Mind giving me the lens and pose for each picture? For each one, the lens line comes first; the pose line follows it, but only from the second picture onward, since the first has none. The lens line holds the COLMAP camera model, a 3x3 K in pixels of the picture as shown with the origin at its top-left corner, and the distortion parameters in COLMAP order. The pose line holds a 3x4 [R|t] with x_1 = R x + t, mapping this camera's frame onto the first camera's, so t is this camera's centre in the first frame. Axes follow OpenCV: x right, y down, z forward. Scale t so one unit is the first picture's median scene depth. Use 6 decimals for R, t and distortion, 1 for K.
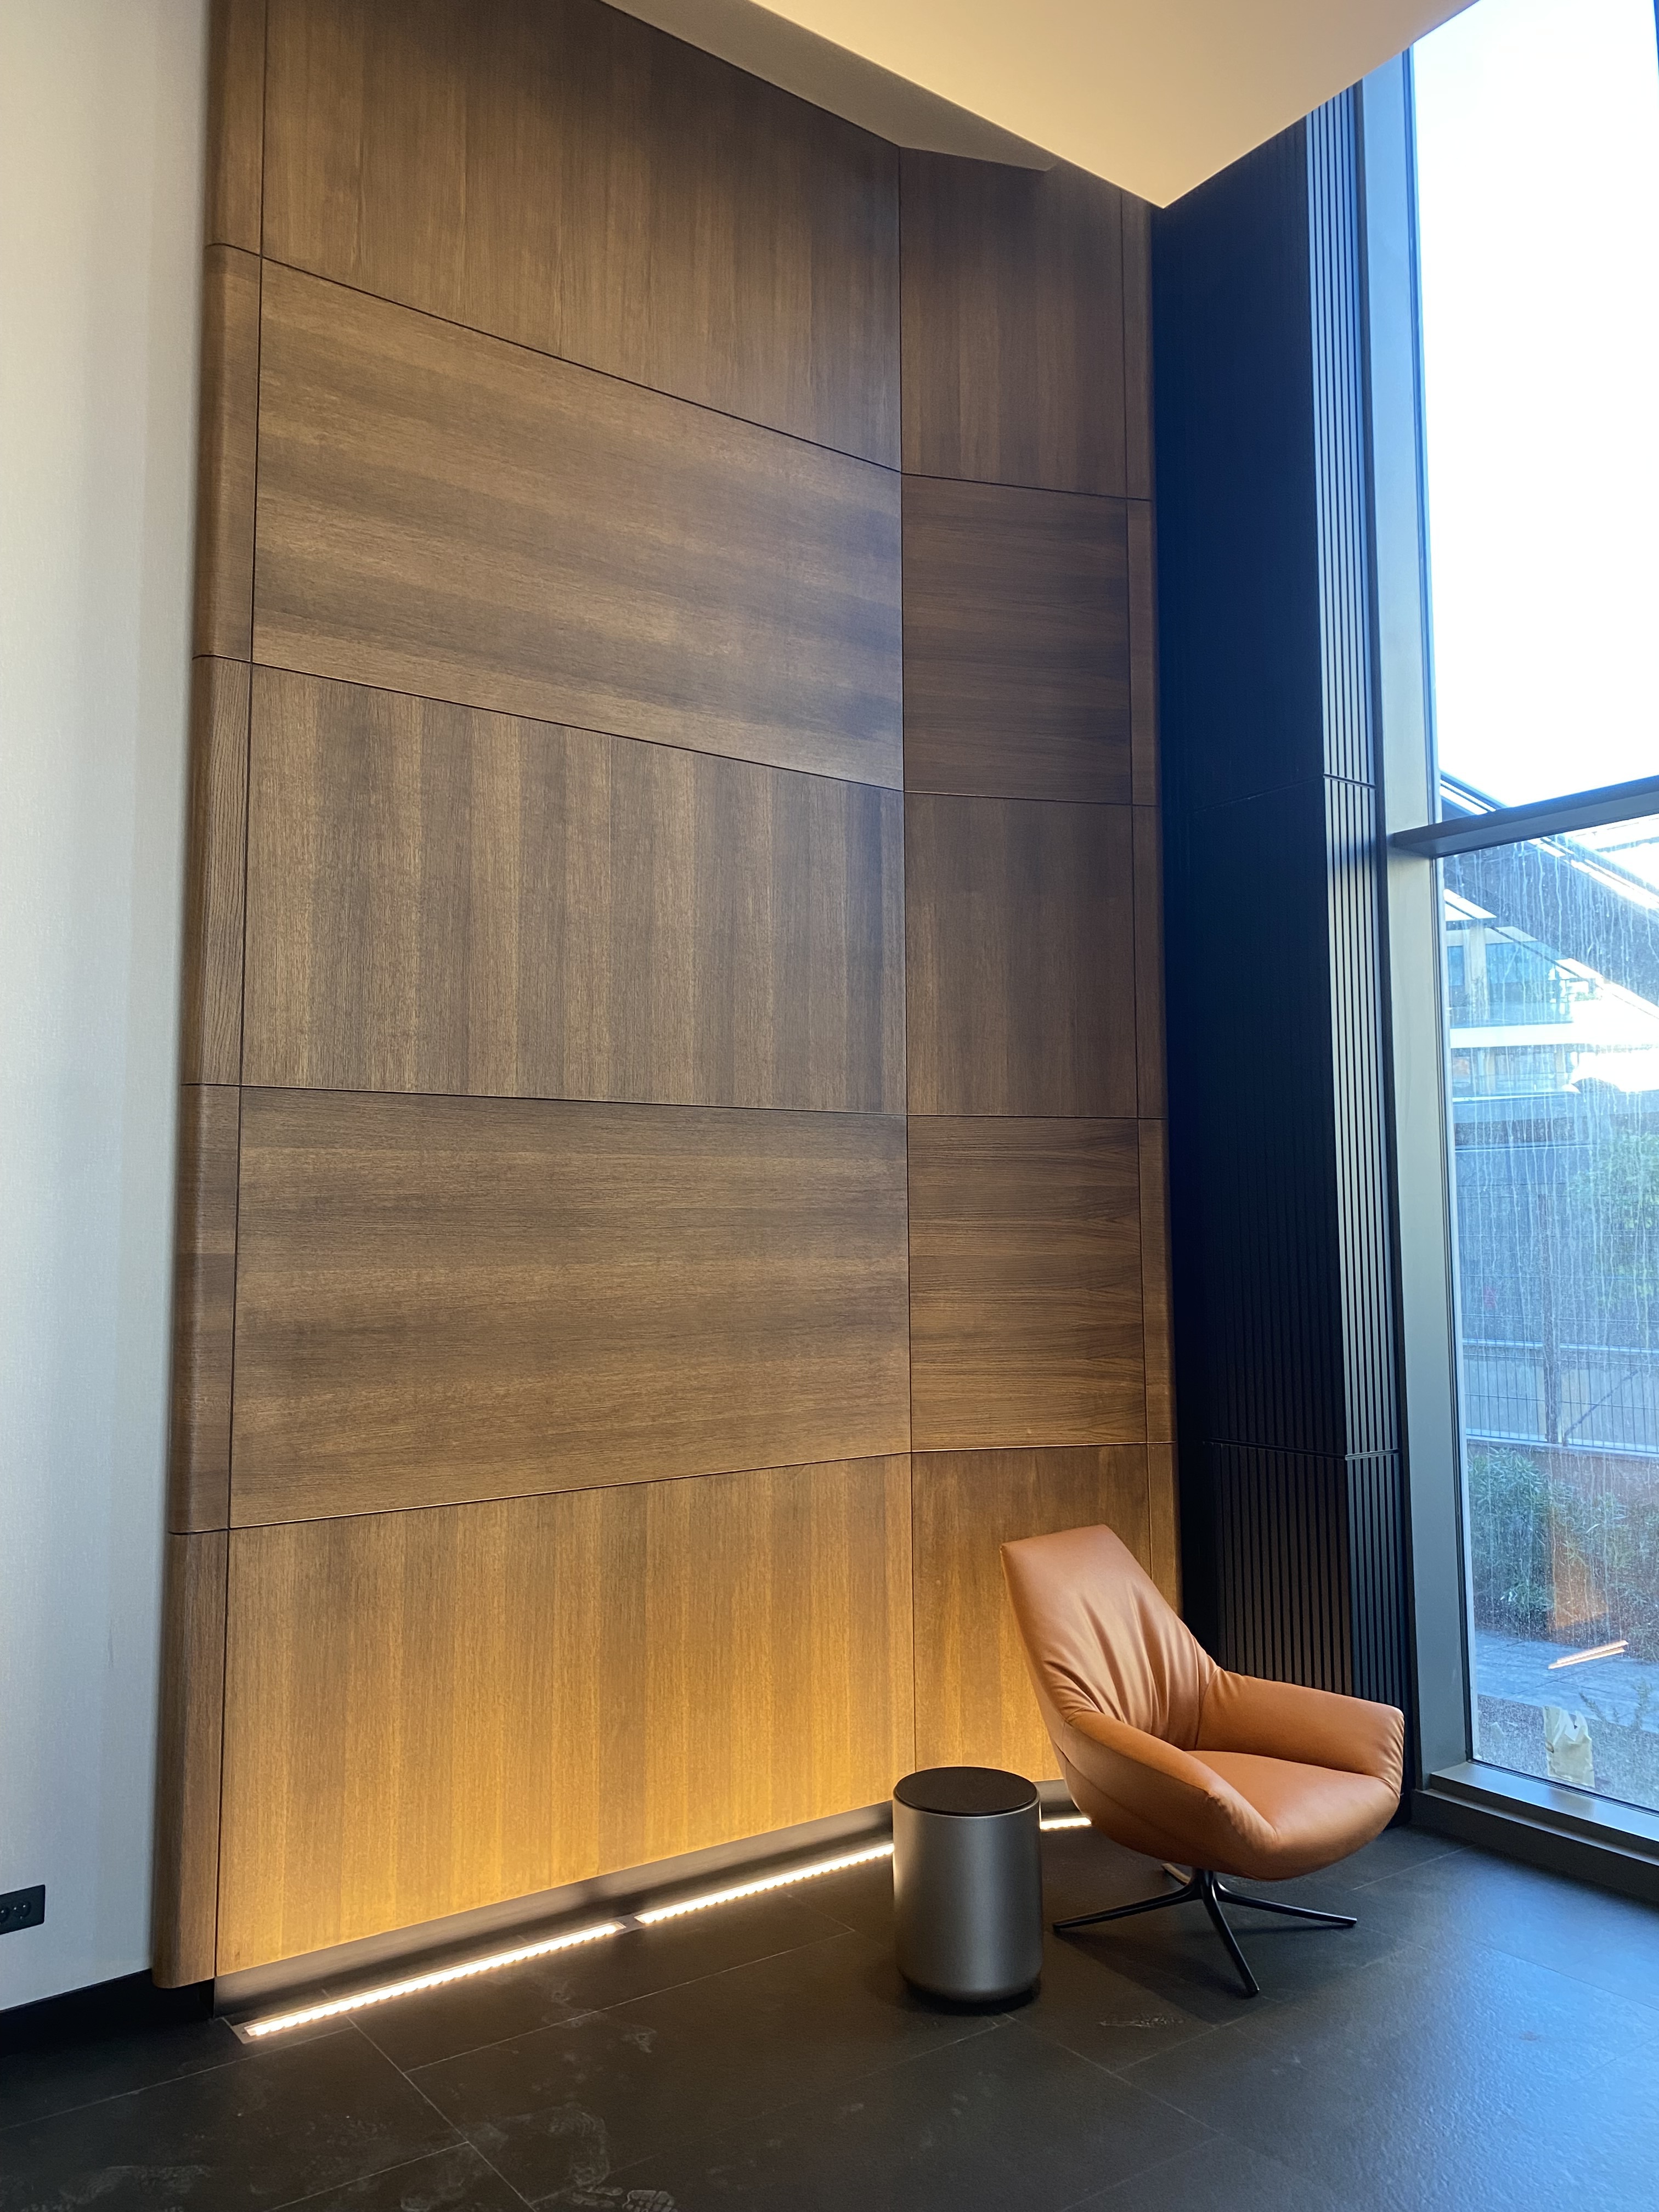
lens RADIAL K [[1672.9, 0, 827.1], [0, 1672.9, 1095.1], [0, 0, 1]] dist [0.016964, -0.017509]
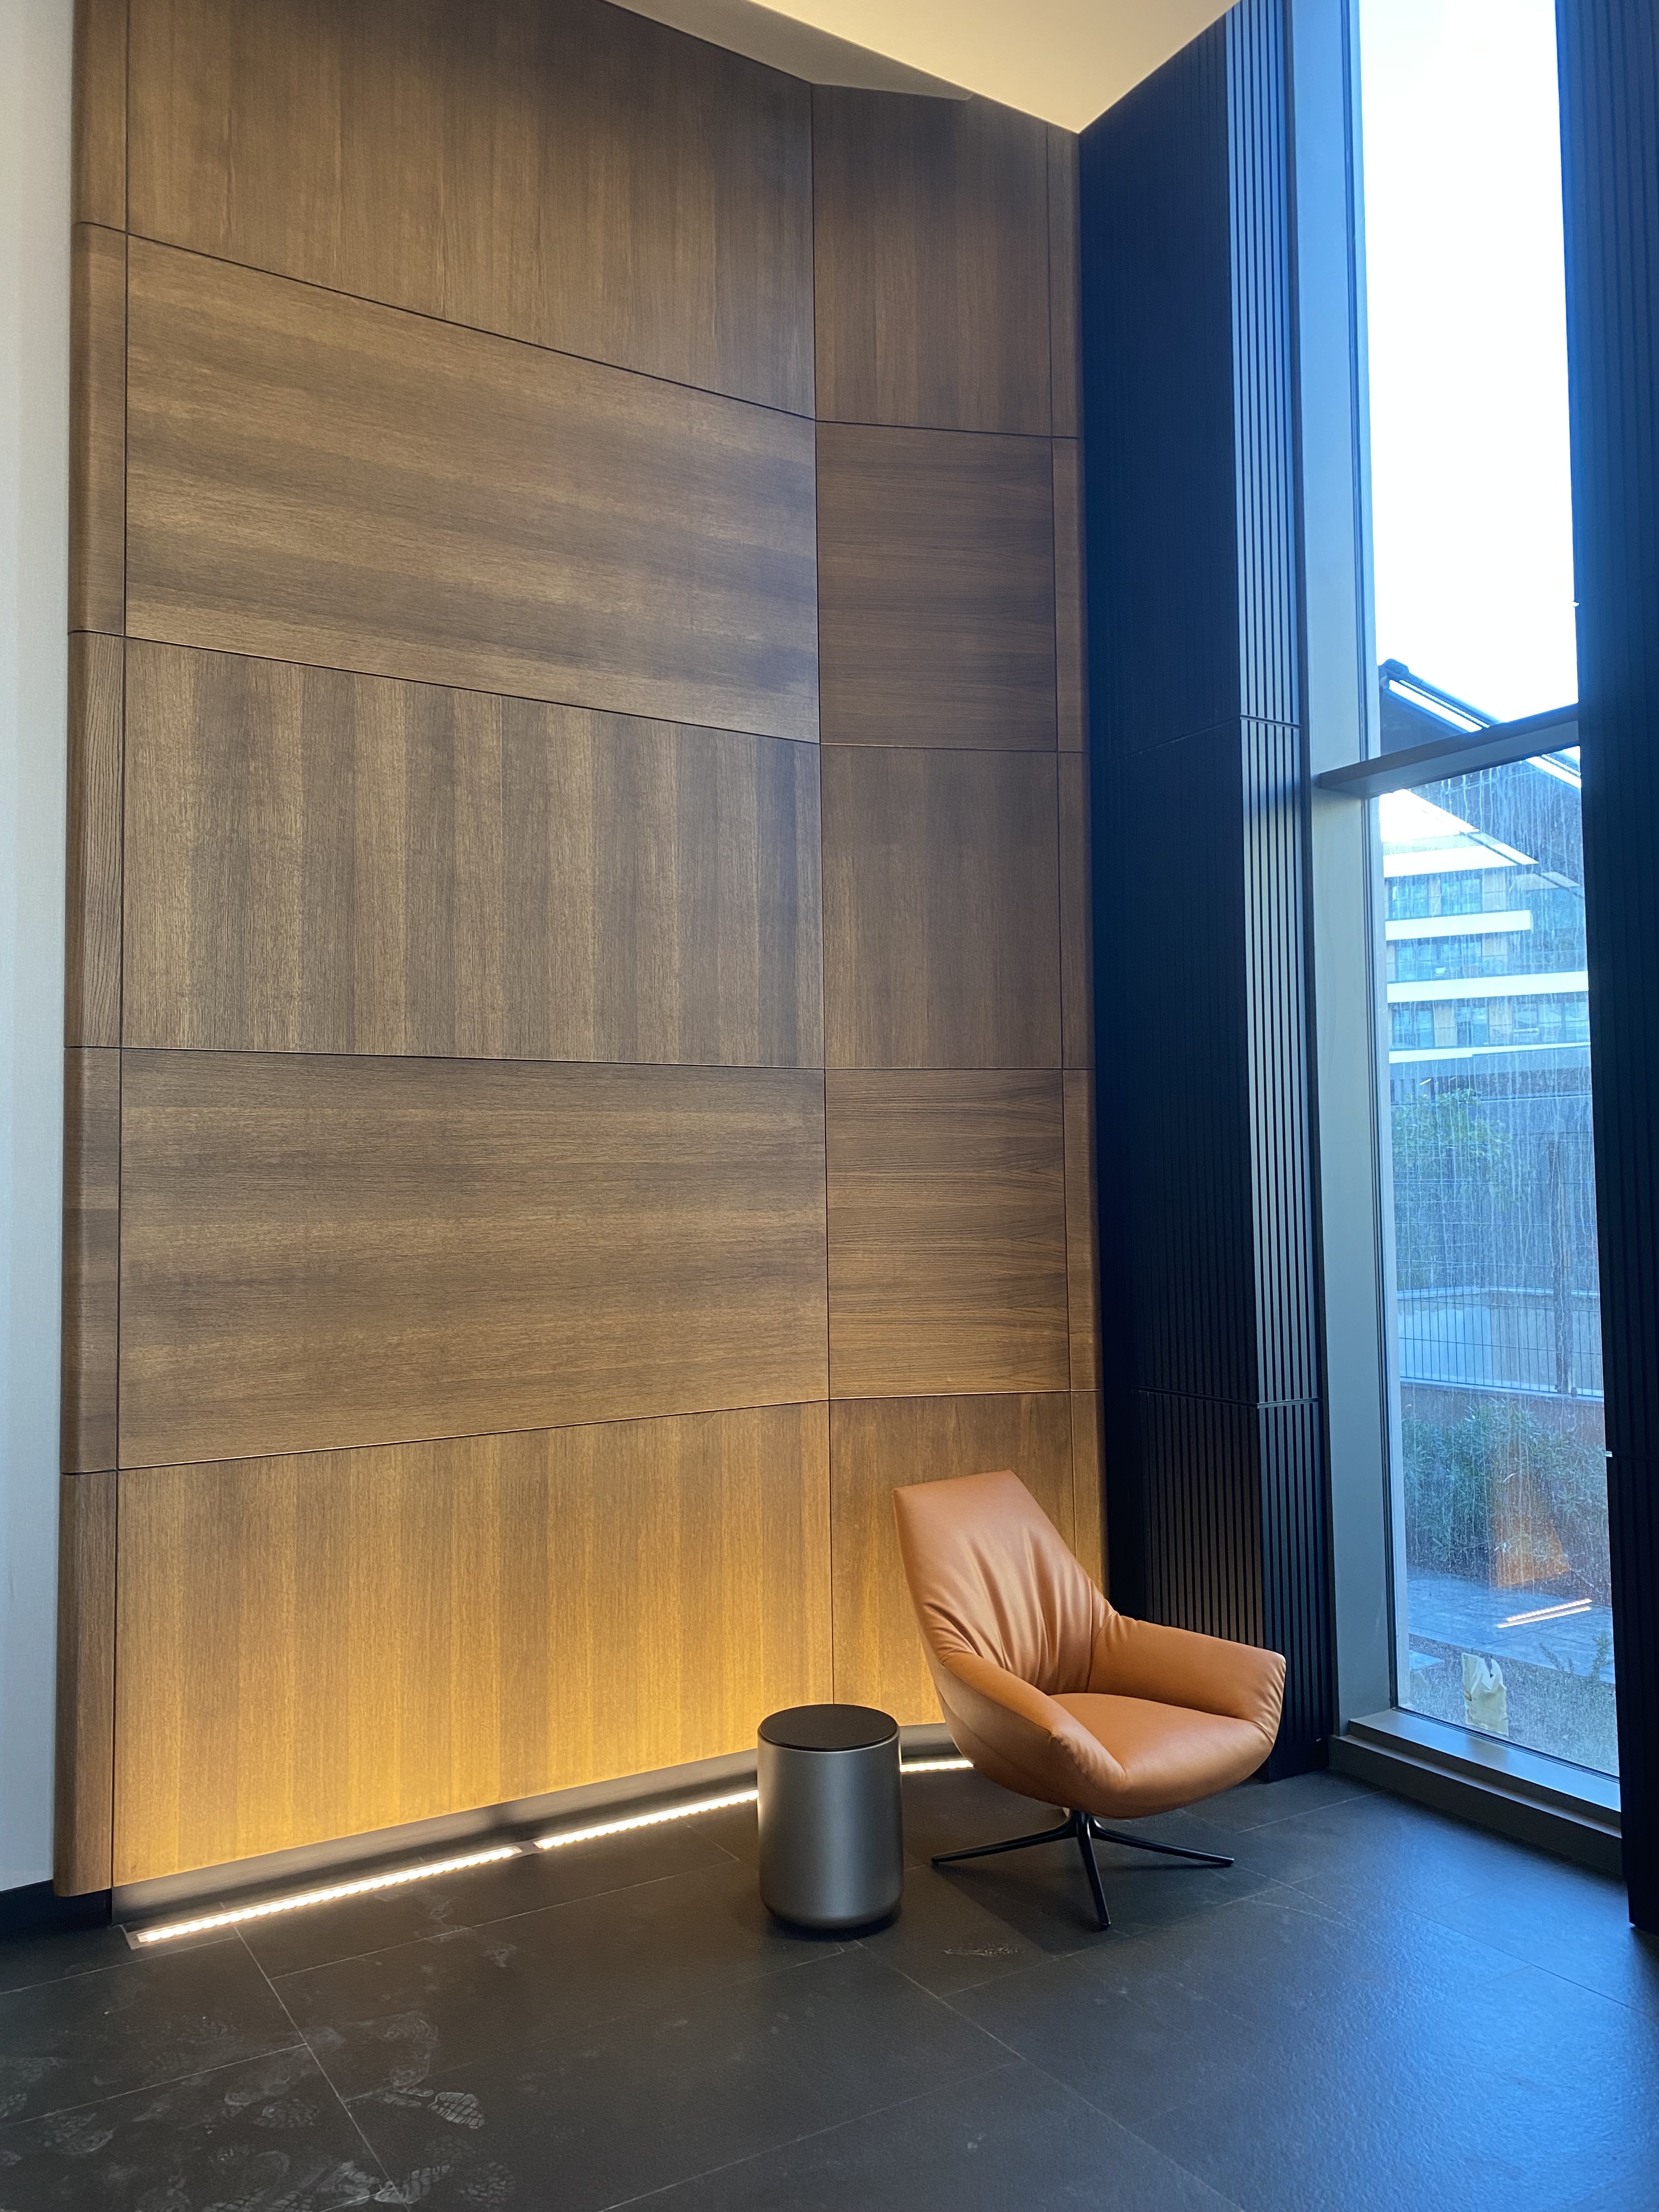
lens RADIAL K [[1672.9, 0, 833.1], [0, 1672.9, 1114.9], [0, 0, 1]] dist [0.016964, -0.017509]
pose [[0.997217, -0.010381, -0.073823, 0.146499], [0.013286, 0.999152, 0.038961, 0.001074], [0.073356, -0.039833, 0.996510, -0.005180]]
